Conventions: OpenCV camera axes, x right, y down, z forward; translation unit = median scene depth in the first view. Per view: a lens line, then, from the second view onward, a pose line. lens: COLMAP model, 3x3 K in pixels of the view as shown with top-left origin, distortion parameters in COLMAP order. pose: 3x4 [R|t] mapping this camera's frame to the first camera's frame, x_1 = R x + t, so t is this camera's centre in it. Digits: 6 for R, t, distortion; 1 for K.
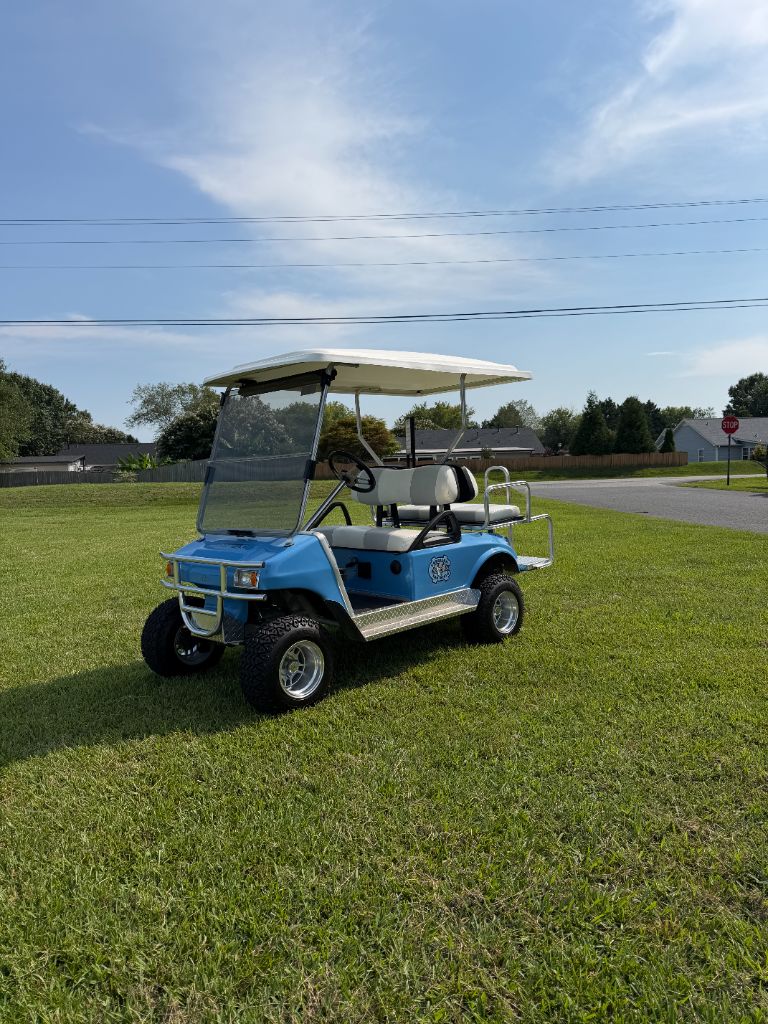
lens RADIAL K [[750.6, 0, 384.0], [0, 750.6, 512.0], [0, 0, 1]] dist [0.020231, -0.034961]
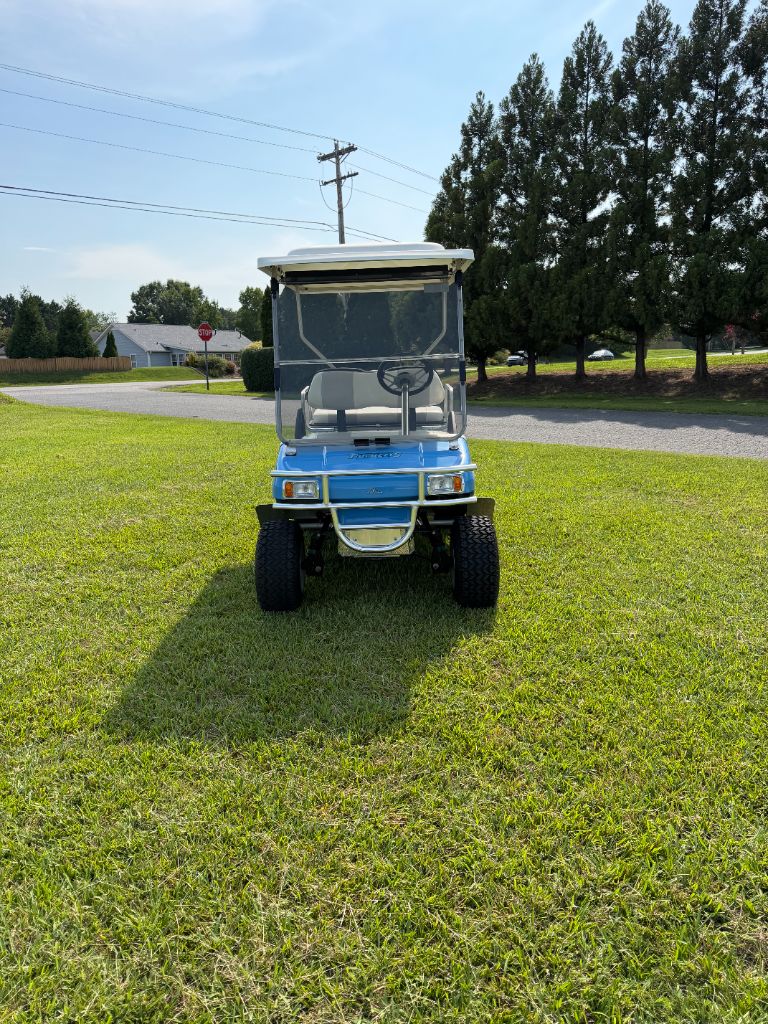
lens RADIAL K [[750.6, 0, 384.0], [0, 750.6, 512.0], [0, 0, 1]] dist [0.020231, -0.034961]
pose [[0.689596, -0.127813, 0.712826, -0.109807], [0.038674, 0.989397, 0.139990, -0.001990], [-0.723160, -0.068969, 0.687228, 0.043142]]
